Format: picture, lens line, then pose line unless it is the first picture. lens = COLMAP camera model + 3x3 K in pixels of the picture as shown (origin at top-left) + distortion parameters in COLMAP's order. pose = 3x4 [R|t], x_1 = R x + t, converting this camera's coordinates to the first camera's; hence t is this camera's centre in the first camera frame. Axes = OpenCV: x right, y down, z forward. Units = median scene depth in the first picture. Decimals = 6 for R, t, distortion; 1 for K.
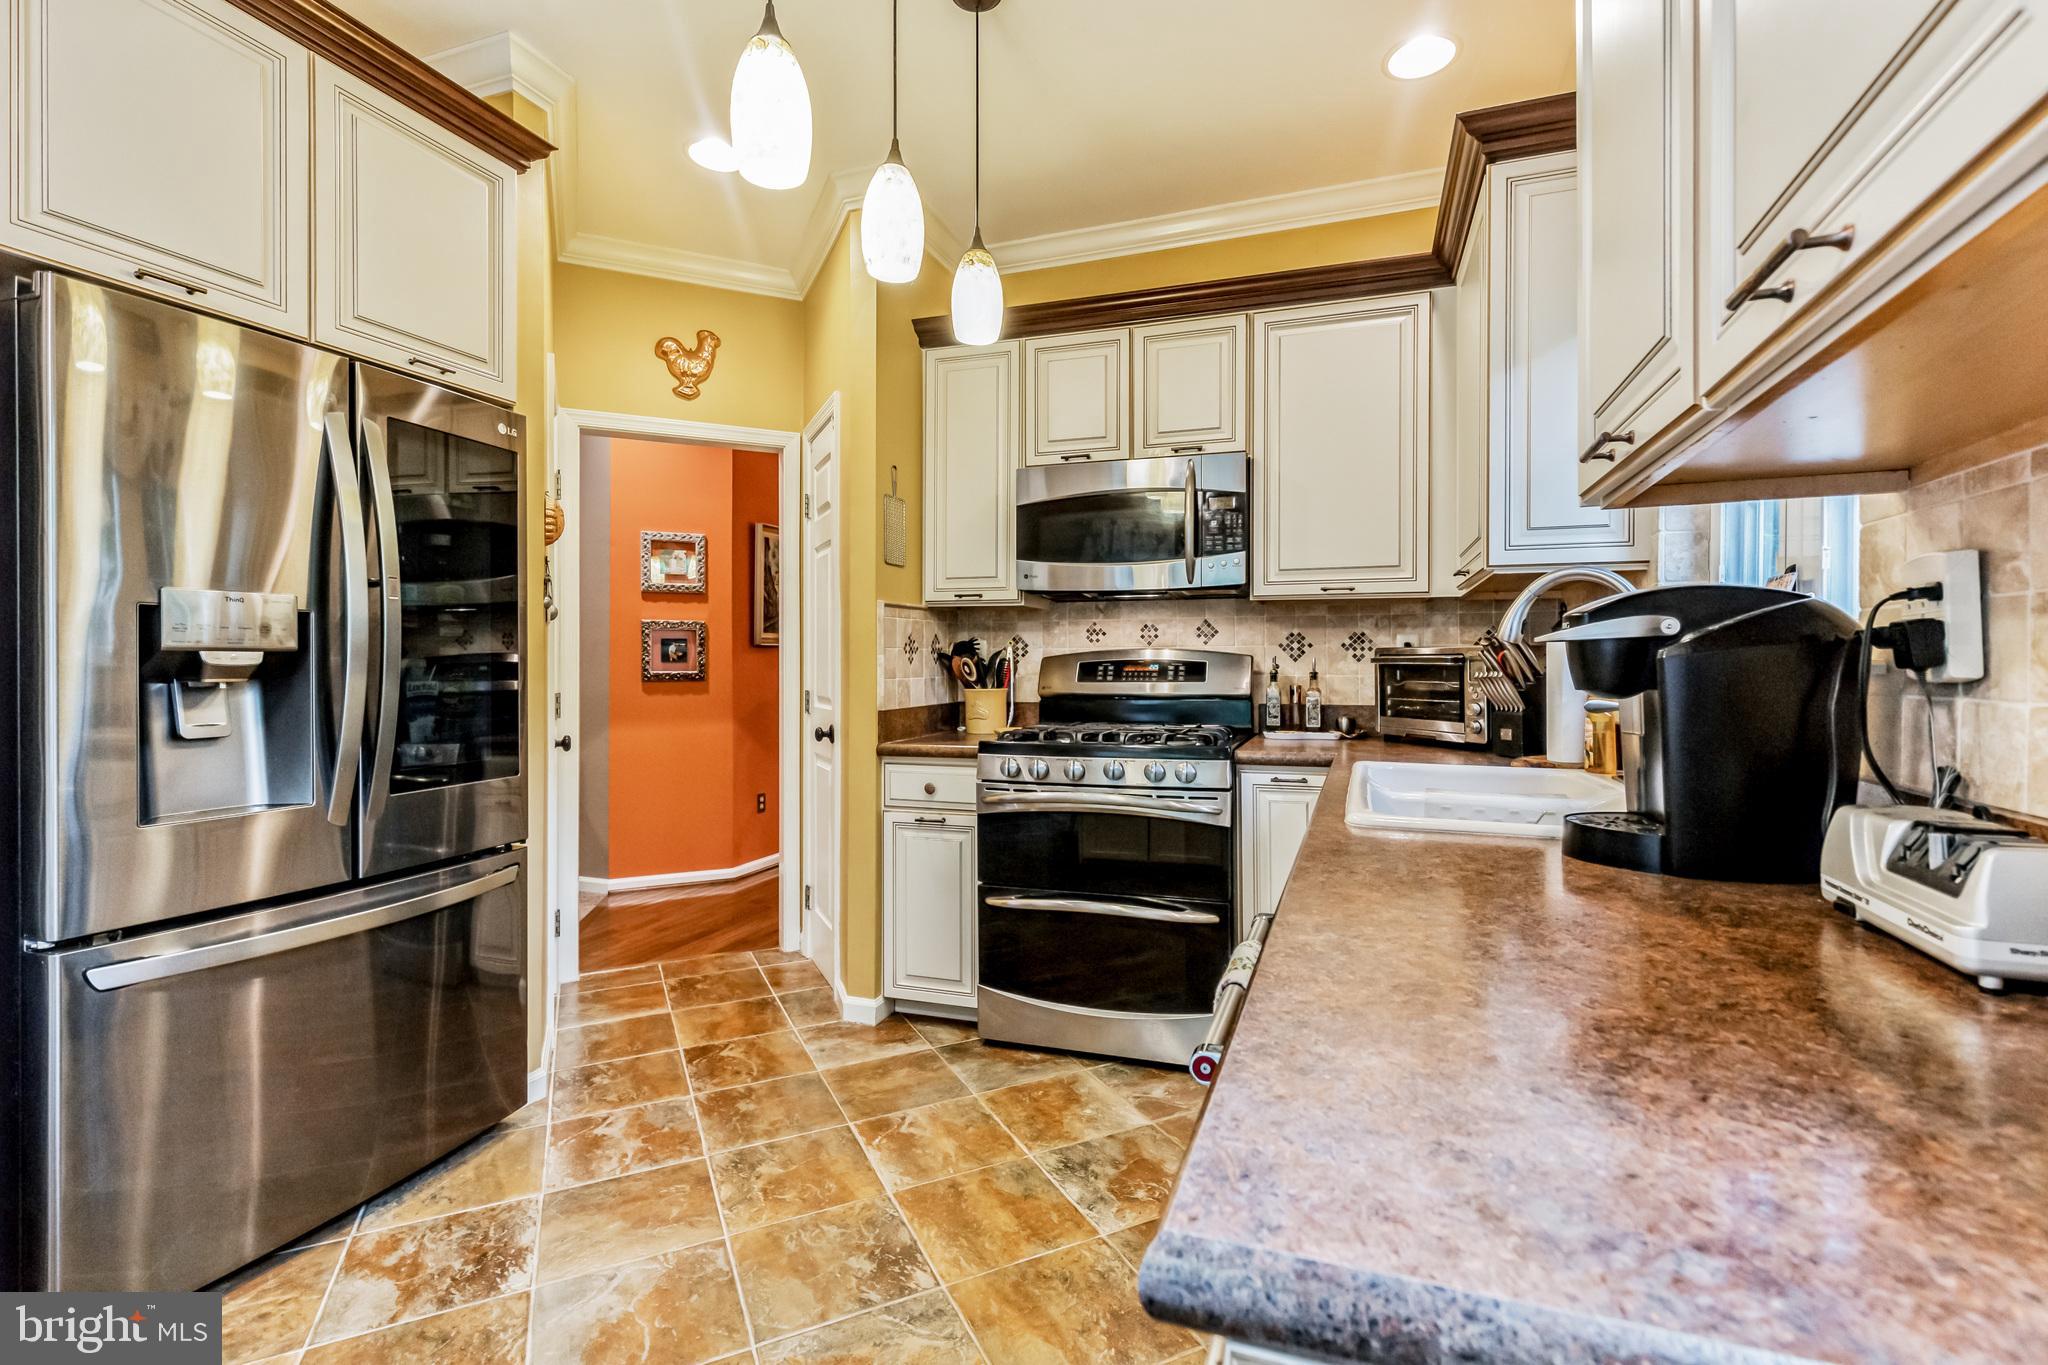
lens RADIAL K [[924.3, 0, 1038.3], [0, 924.3, 664.0], [0, 0, 1]] dist [0.010261, -0.001836]
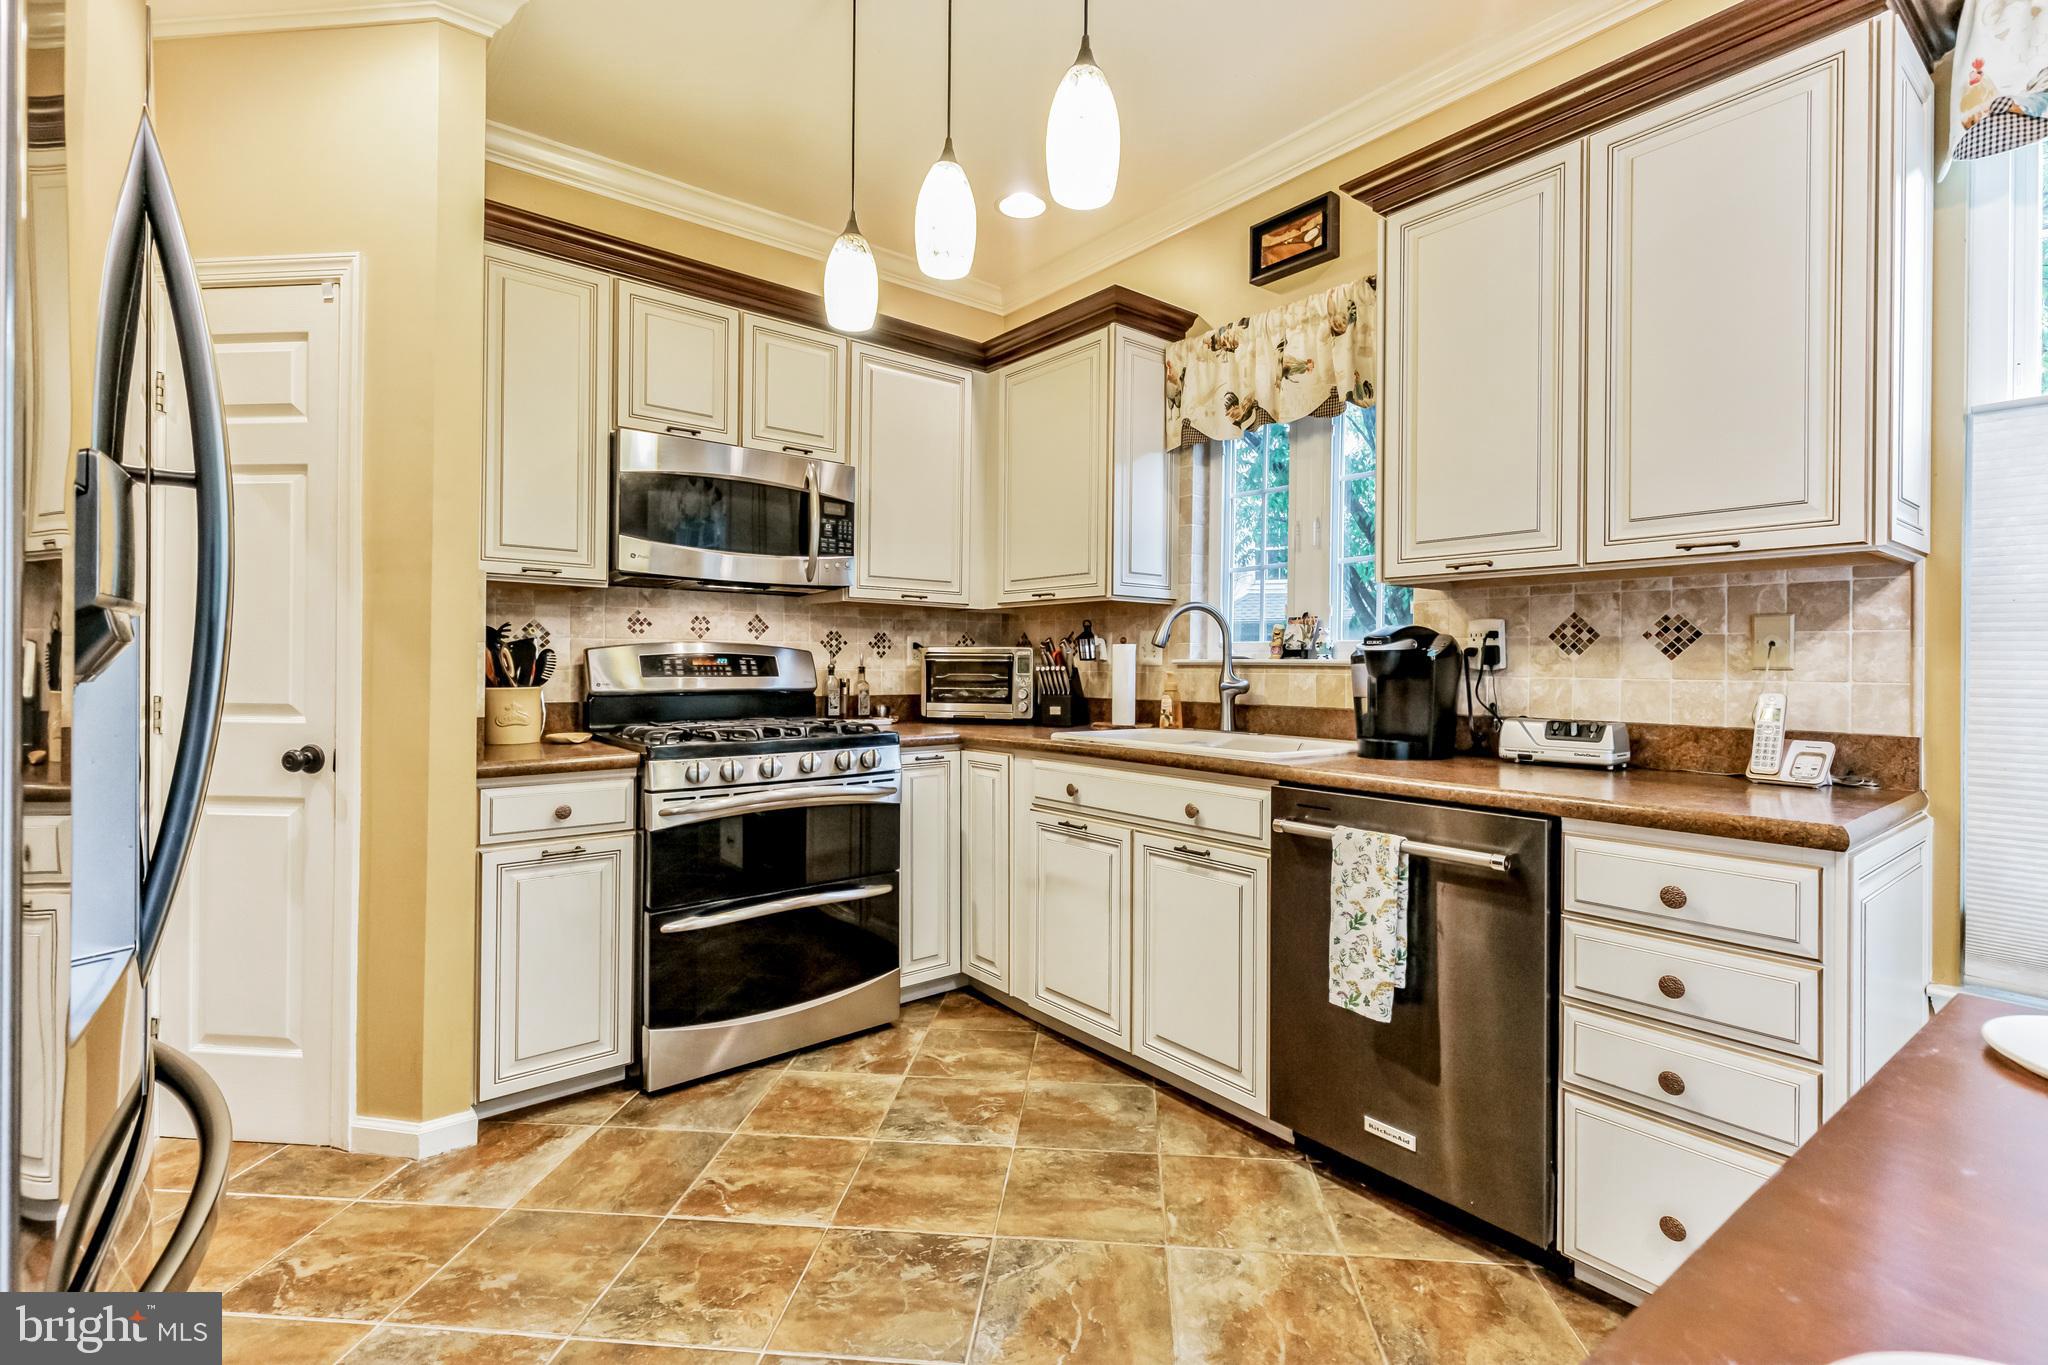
lens RADIAL K [[924.3, 0, 1036.8], [0, 924.3, 664.5], [0, 0, 1]] dist [0.010261, -0.001836]
pose [[0.521107, 0.003715, 0.853484, -0.617956], [-0.007886, 0.999969, 0.000462, 0.004191], [-0.853455, -0.006971, 0.521120, 0.249623]]
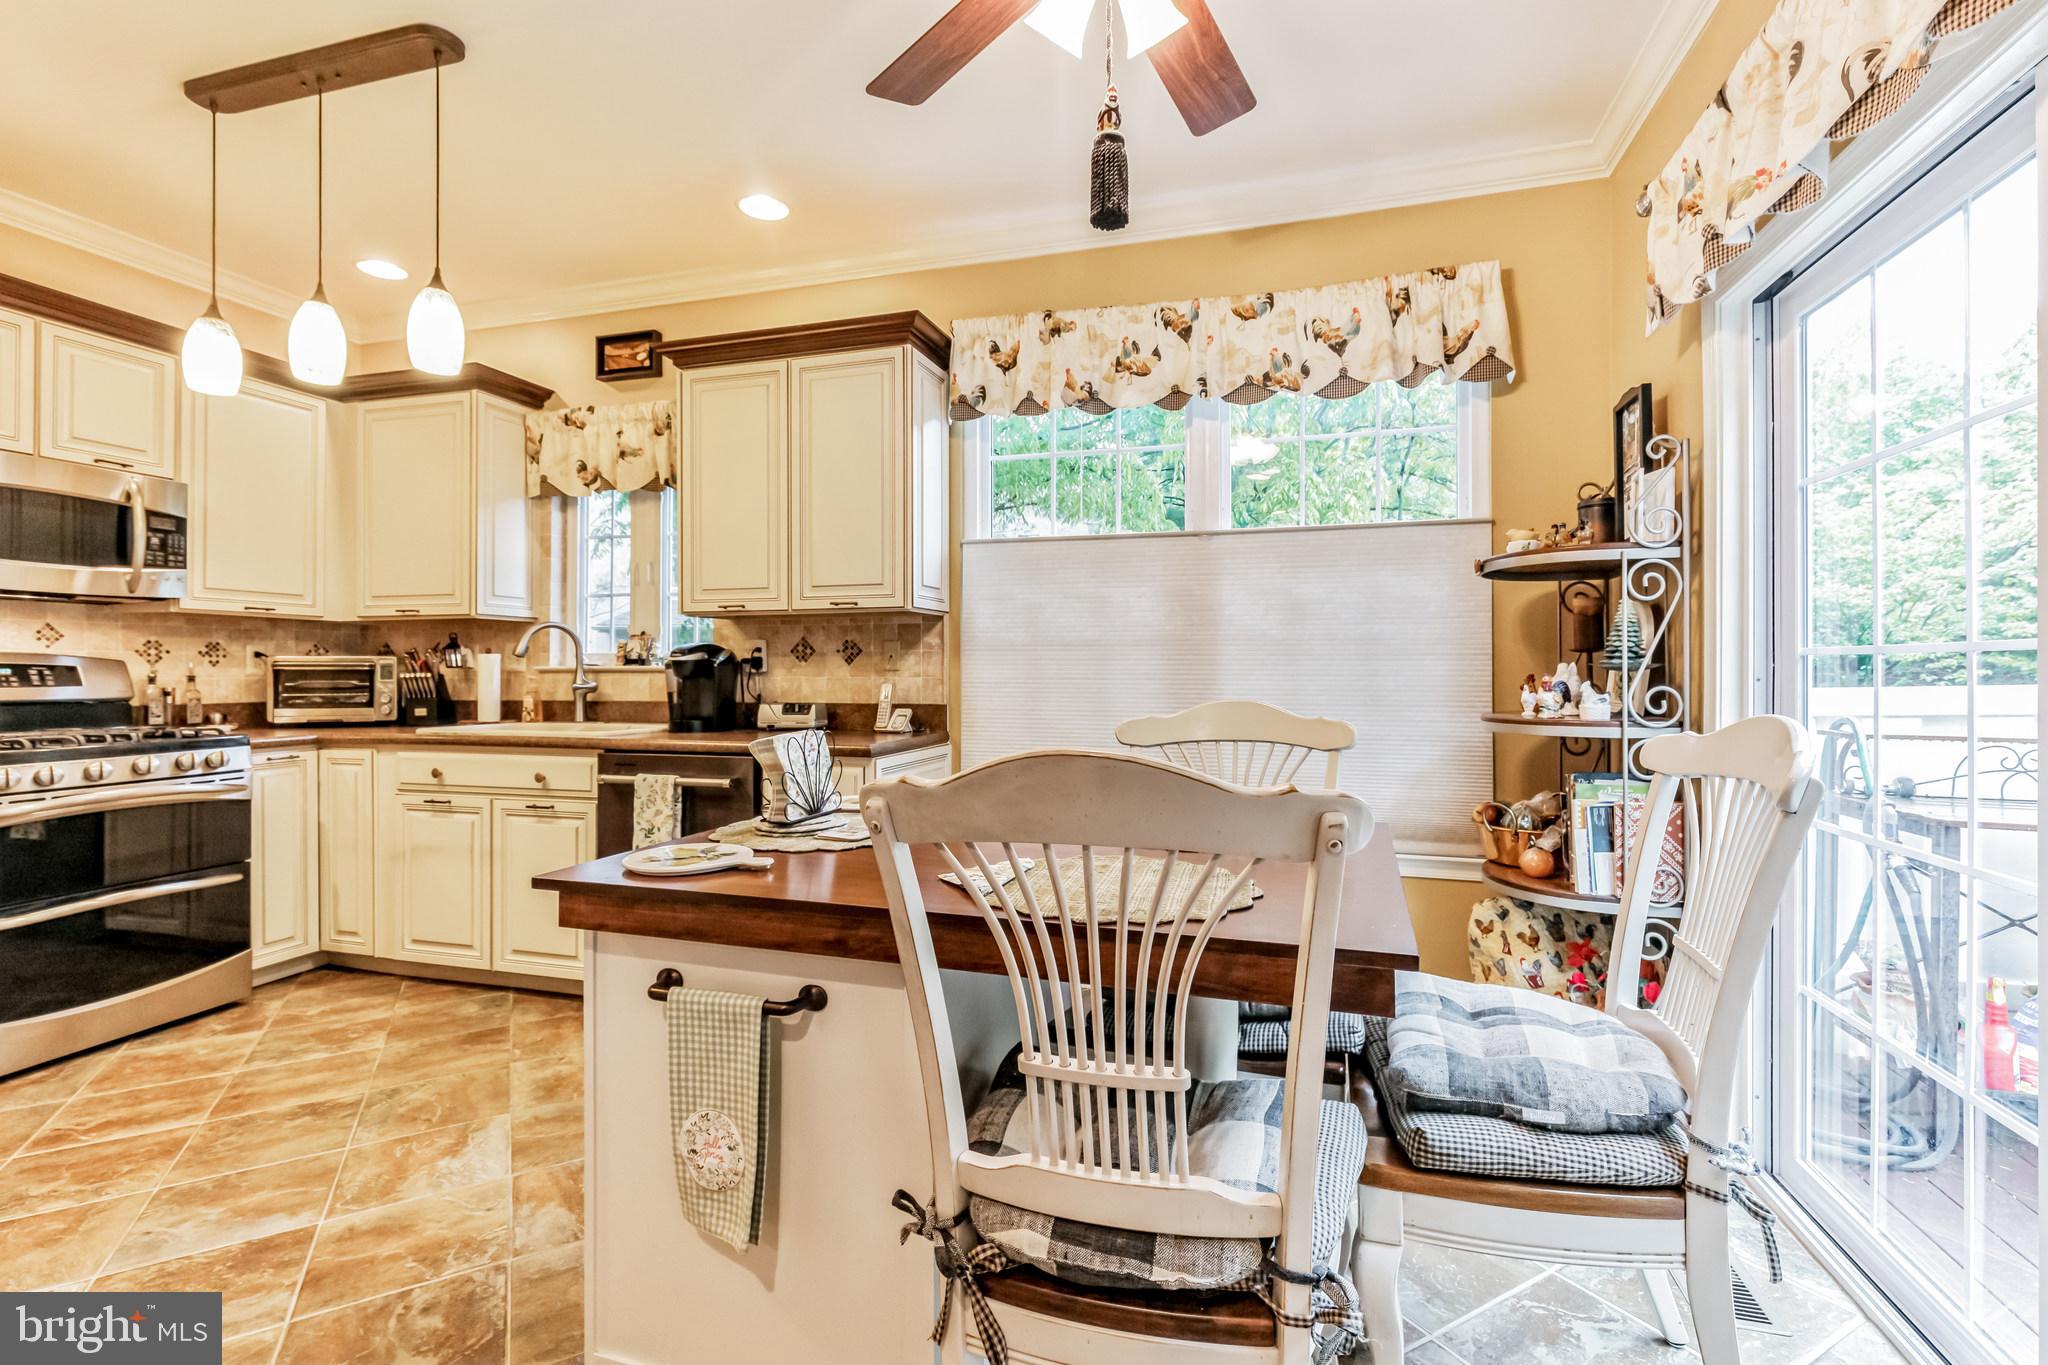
lens RADIAL K [[924.3, 0, 1025.0], [0, 924.3, 666.6], [0, 0, 1]] dist [0.010261, -0.001836]
pose [[-0.046497, 0.004764, 0.998907, -1.005450], [0.000798, 0.999988, -0.004732, 0.004343], [-0.998918, 0.000577, -0.046500, 0.018172]]
